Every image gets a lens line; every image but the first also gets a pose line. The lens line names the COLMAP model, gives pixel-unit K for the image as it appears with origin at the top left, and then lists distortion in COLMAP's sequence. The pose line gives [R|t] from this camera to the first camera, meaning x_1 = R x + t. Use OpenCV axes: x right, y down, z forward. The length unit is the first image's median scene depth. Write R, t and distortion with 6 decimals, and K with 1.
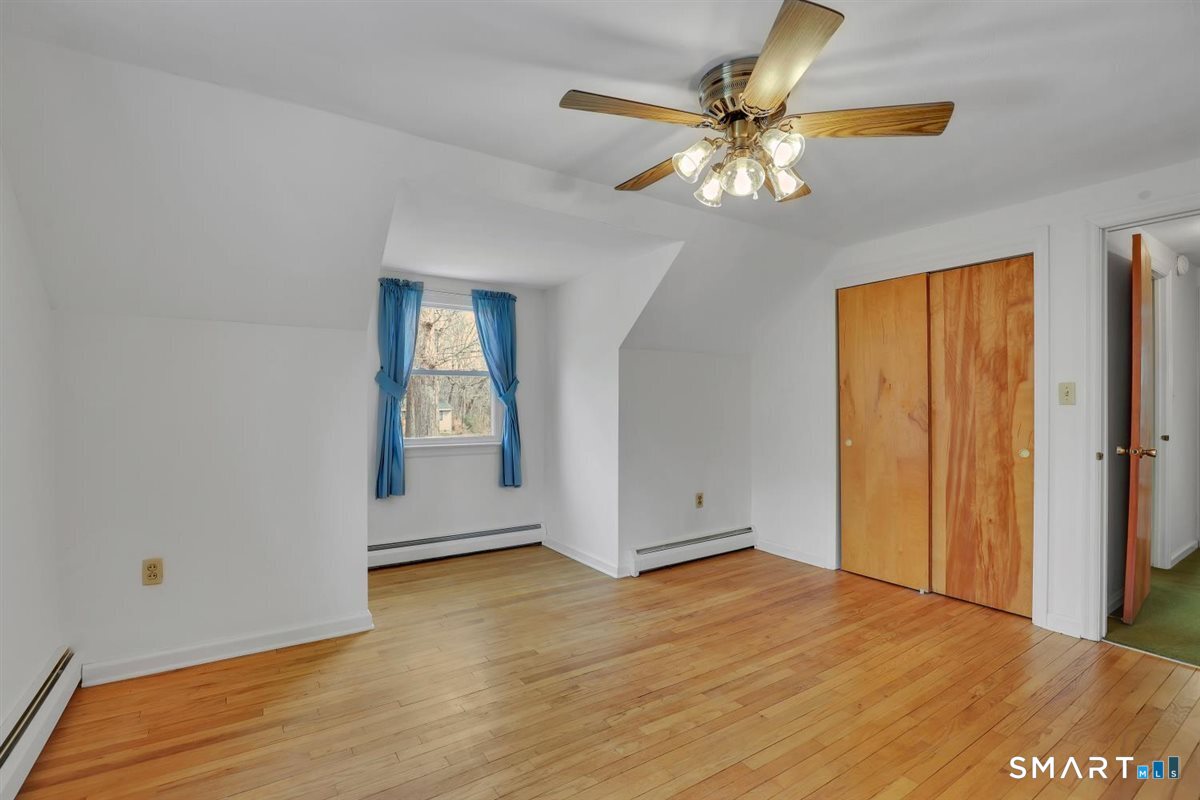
lens RADIAL K [[557.8, 0, 599.0], [0, 557.8, 394.3], [0, 0, 1]] dist [-0.041795, 0.008573]
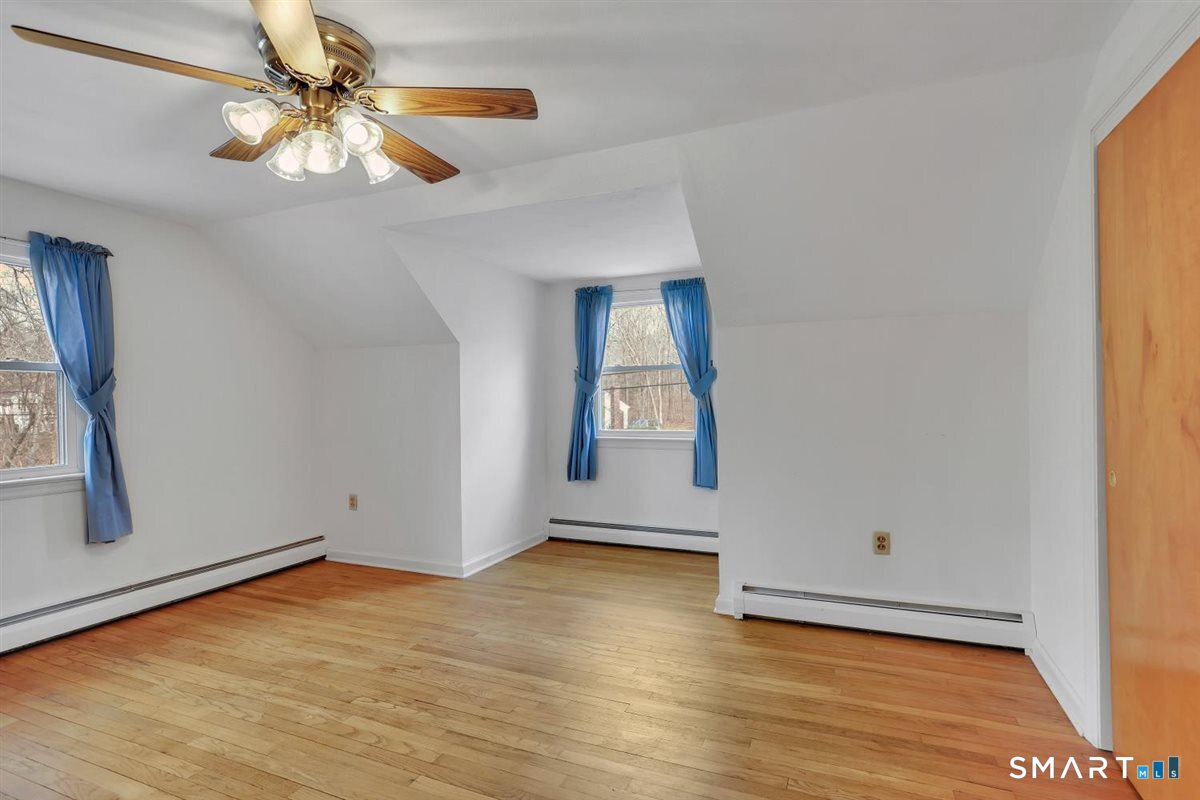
lens RADIAL K [[552.2, 0, 603.1], [0, 552.2, 397.9], [0, 0, 1]] dist [-0.004961, -0.000849]
pose [[0.566011, -0.006288, -0.824373, 0.602617], [0.021793, 0.999736, 0.007337, 0.008180], [0.824109, -0.022119, 0.565999, 0.413543]]
